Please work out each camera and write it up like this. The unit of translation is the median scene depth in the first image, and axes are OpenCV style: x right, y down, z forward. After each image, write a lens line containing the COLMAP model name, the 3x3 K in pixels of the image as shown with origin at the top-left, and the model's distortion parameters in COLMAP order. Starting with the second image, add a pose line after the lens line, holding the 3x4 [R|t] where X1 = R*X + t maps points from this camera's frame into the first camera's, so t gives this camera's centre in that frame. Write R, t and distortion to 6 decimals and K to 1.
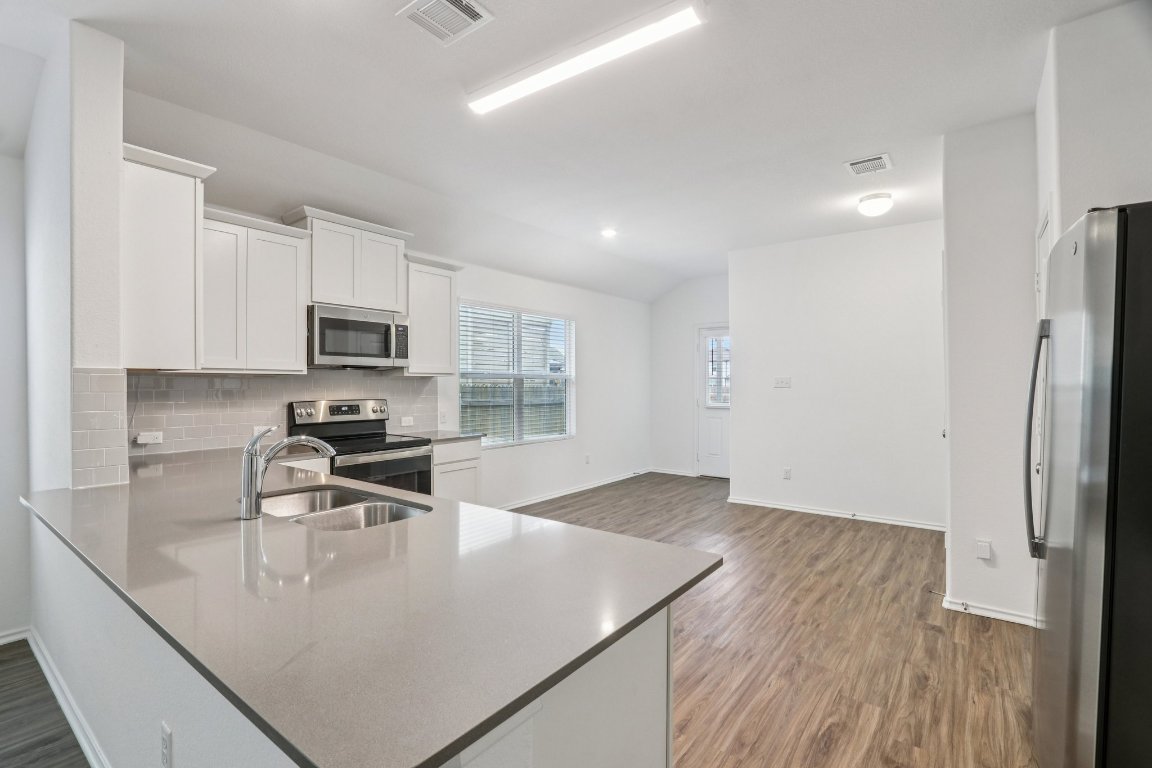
lens RADIAL K [[531.7, 0, 566.1], [0, 531.7, 380.4], [0, 0, 1]] dist [-0.018074, 0.003580]
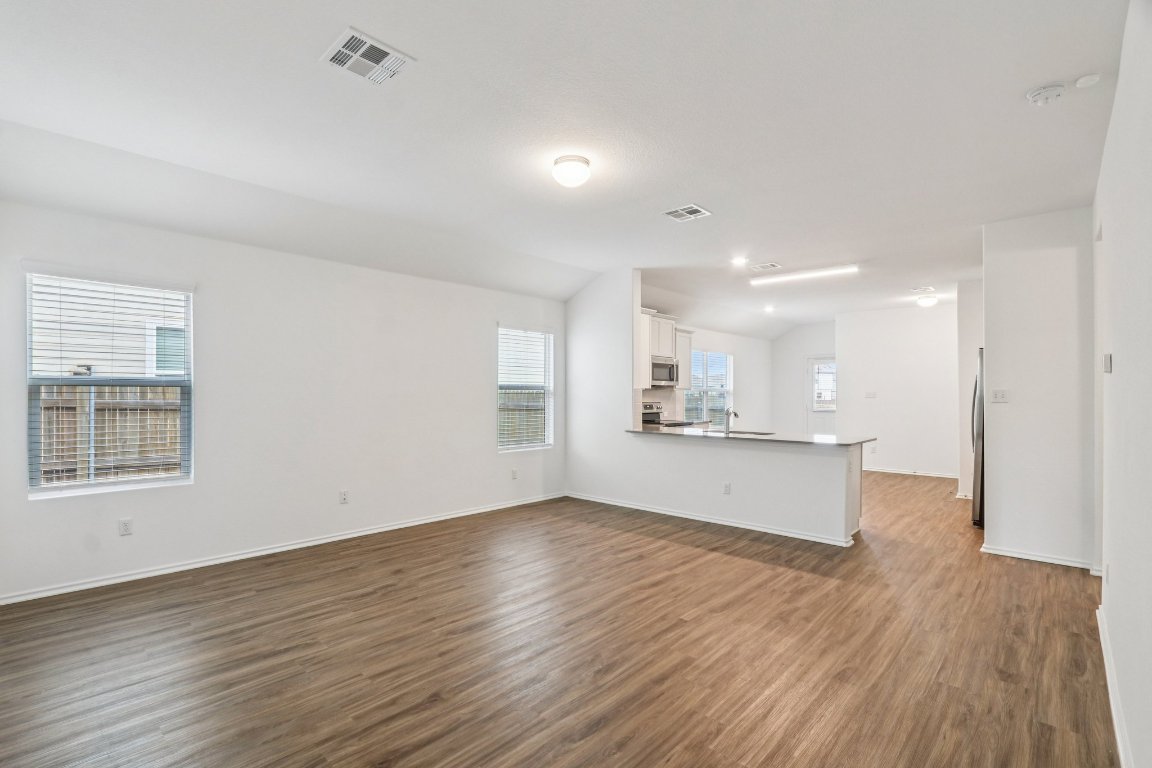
lens RADIAL K [[531.7, 0, 552.5], [0, 531.7, 408.1], [0, 0, 1]] dist [-0.018074, 0.003580]
pose [[0.993495, 0.014525, -0.112942, -0.555429], [-0.010605, 0.999323, 0.035235, -0.007397], [0.113377, -0.033808, 0.992977, -1.053062]]
